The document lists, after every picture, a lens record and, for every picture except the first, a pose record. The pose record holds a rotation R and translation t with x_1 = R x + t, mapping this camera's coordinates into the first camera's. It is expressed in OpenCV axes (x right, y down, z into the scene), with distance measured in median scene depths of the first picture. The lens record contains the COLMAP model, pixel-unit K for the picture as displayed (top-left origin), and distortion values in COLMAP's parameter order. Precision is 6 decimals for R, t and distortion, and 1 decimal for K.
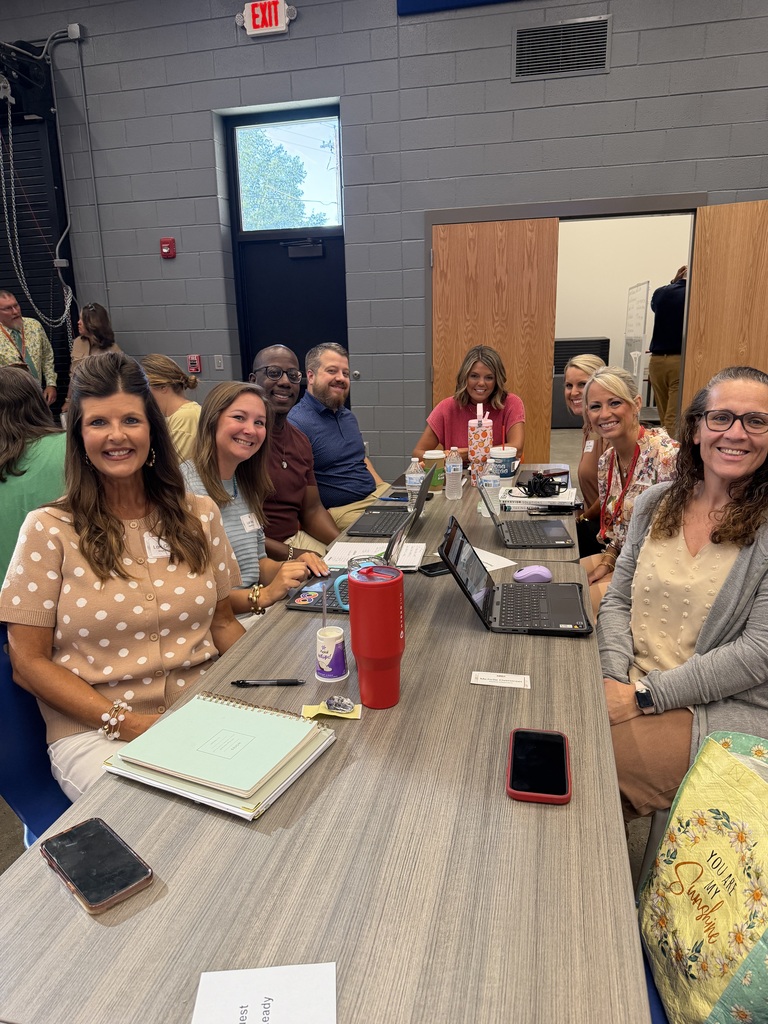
lens RADIAL K [[710.1, 0, 384.0], [0, 710.1, 512.0], [0, 0, 1]] dist [0.032708, -0.041422]
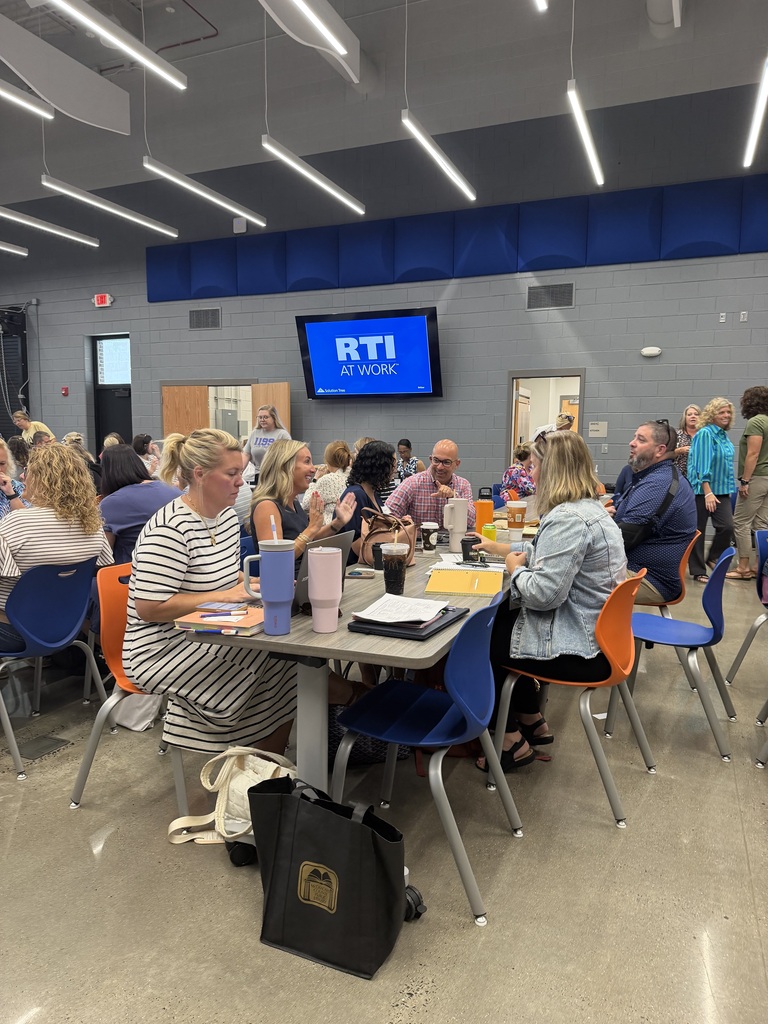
lens RADIAL K [[710.1, 0, 384.0], [0, 710.1, 512.0], [0, 0, 1]] dist [0.032708, -0.041422]
pose [[0.985496, 0.049532, -0.162308, 1.106907], [-0.069115, 0.990687, -0.117314, 0.206240], [0.154985, 0.126831, 0.979742, -1.027806]]
